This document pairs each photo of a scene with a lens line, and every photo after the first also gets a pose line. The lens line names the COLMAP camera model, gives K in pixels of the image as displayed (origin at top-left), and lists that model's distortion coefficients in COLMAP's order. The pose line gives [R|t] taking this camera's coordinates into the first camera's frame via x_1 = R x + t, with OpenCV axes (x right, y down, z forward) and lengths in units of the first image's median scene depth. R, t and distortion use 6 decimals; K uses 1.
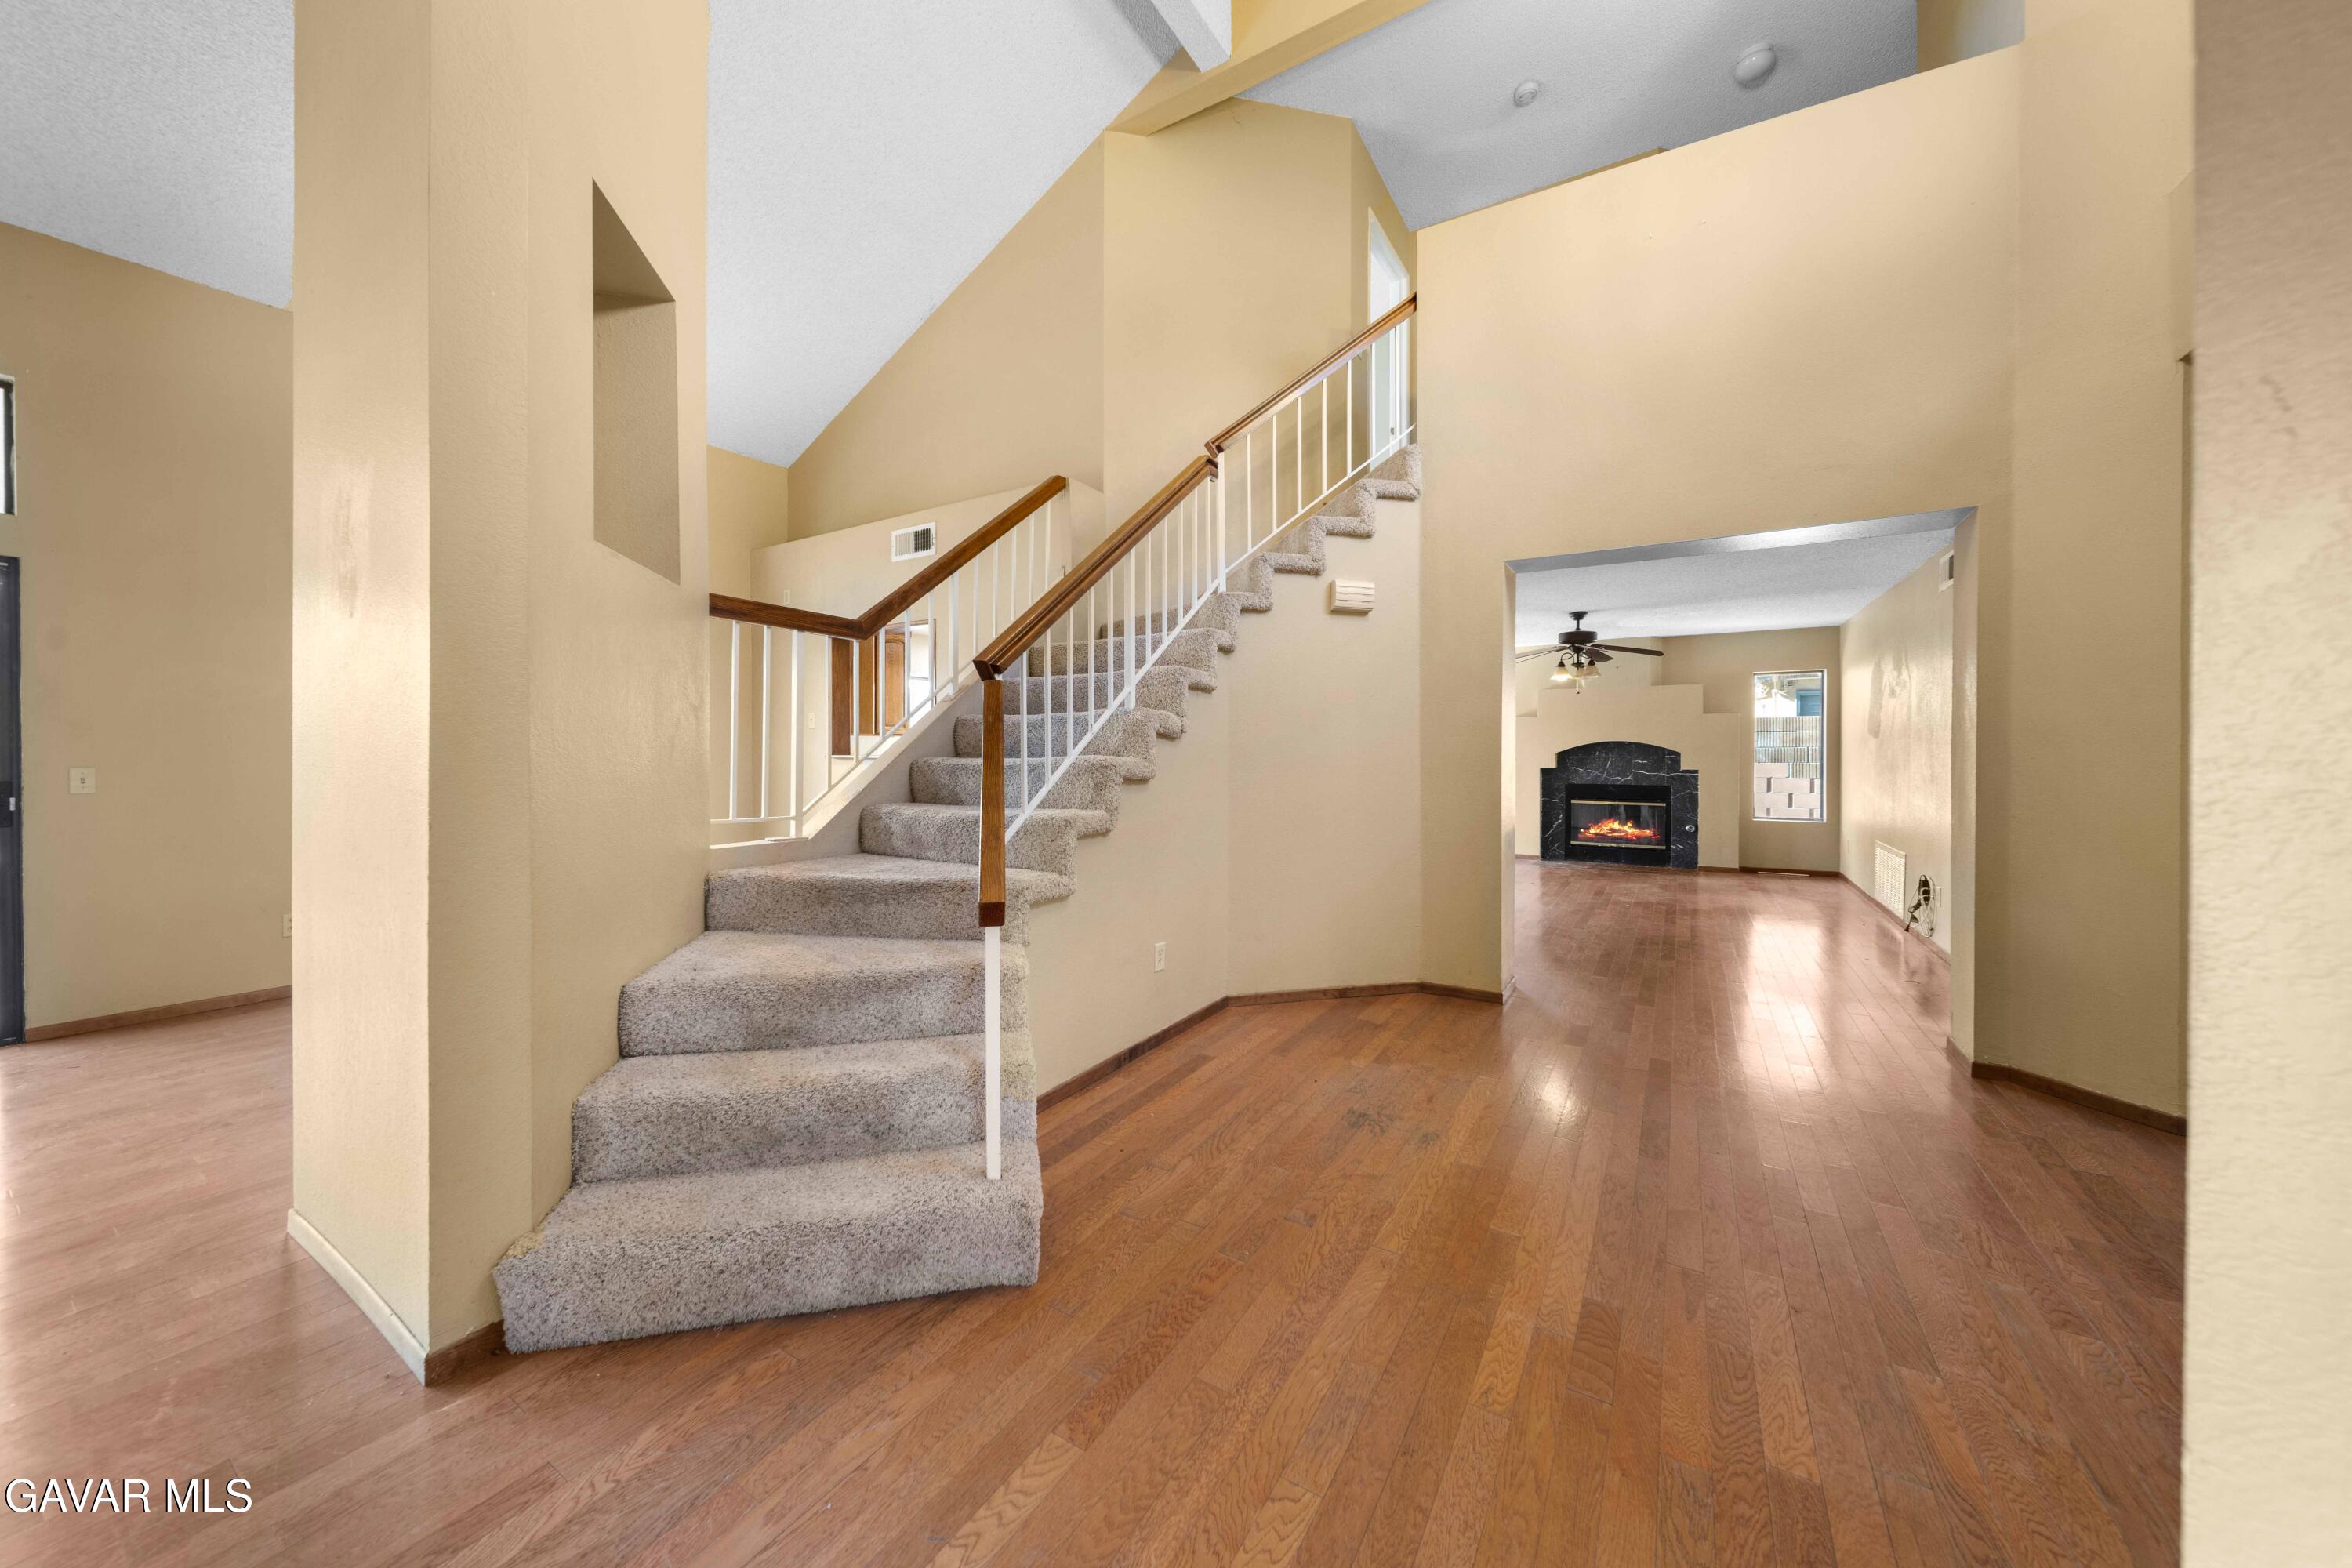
lens RADIAL K [[846.1, 0, 1169.2], [0, 846.1, 768.8], [0, 0, 1]] dist [-0.000957, -0.000084]
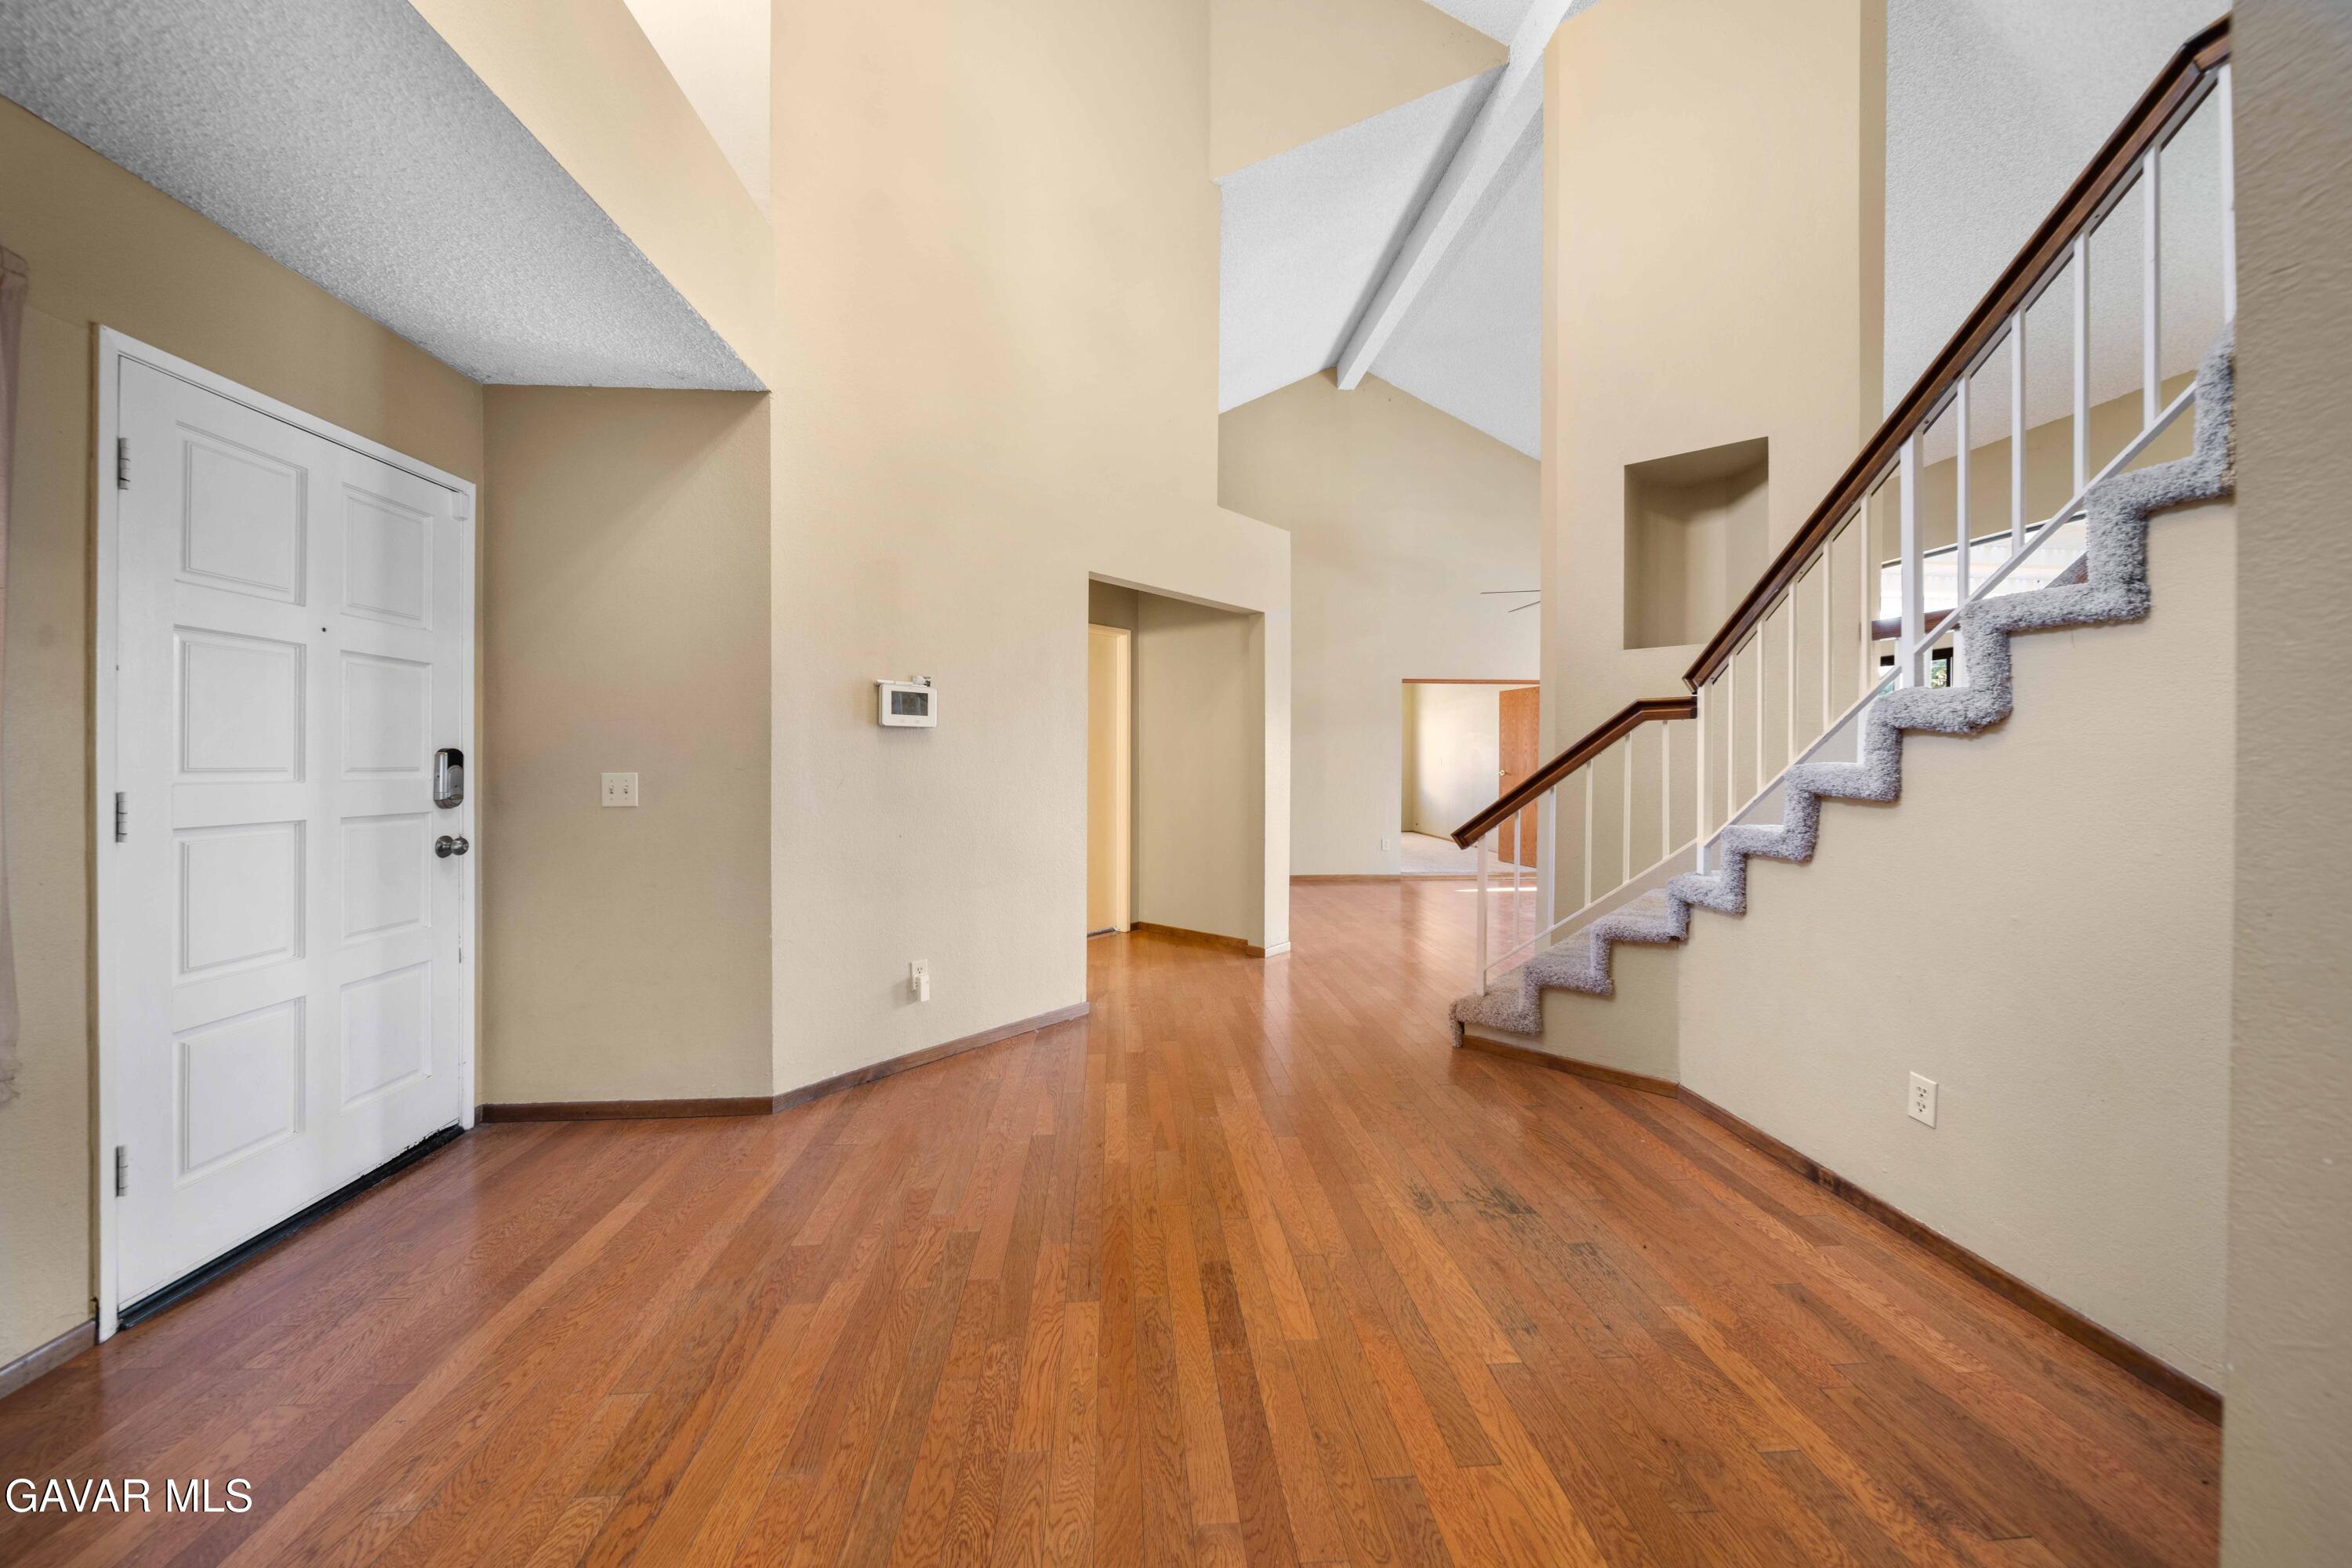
lens RADIAL K [[846.1, 0, 1176.0], [0, 846.1, 766.2], [0, 0, 1]] dist [-0.000957, -0.000084]
pose [[-0.821937, -0.004036, -0.569565, 1.089491], [-0.016860, 0.999709, 0.017246, -0.024264], [0.569329, 0.023778, -0.821766, 1.676194]]
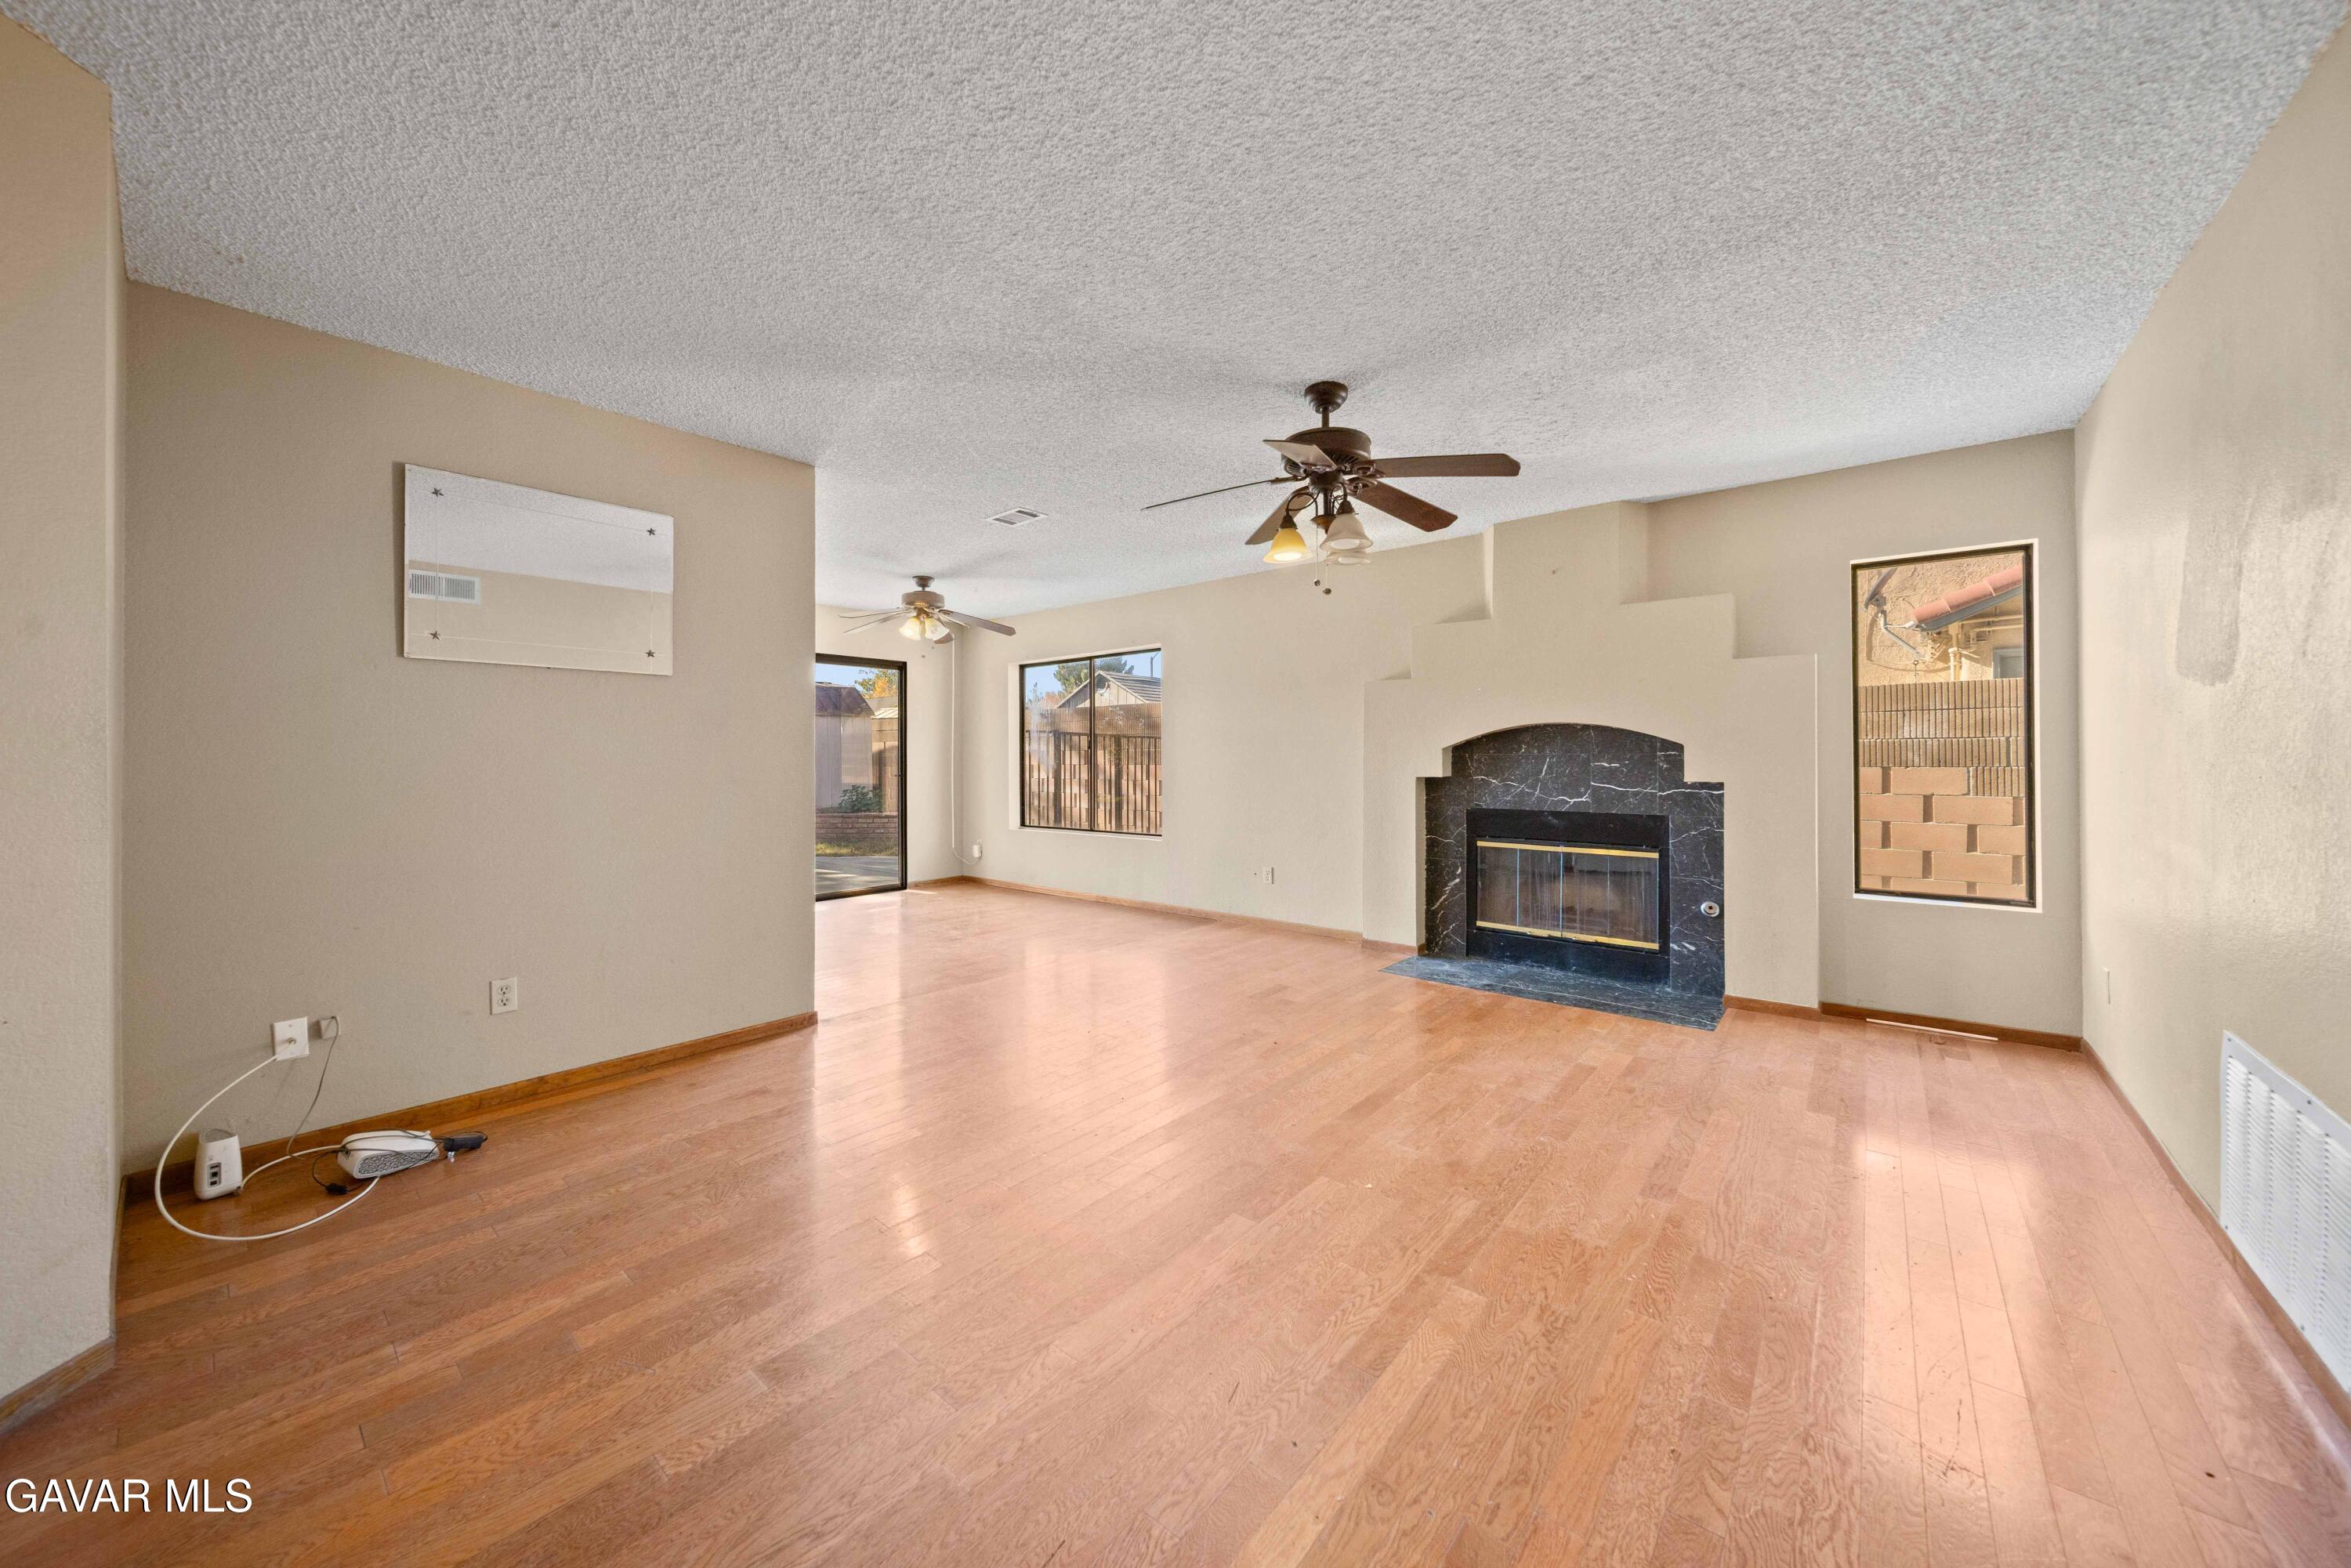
lens RADIAL K [[845.7, 0, 1186.1], [0, 845.7, 765.3], [0, 0, 1]] dist [-0.000957, -0.000084]
pose [[0.990118, -0.000941, -0.140236, 0.375101], [-0.000765, 0.999926, -0.012111, -0.001957], [0.140237, 0.012098, 0.990044, 0.474399]]
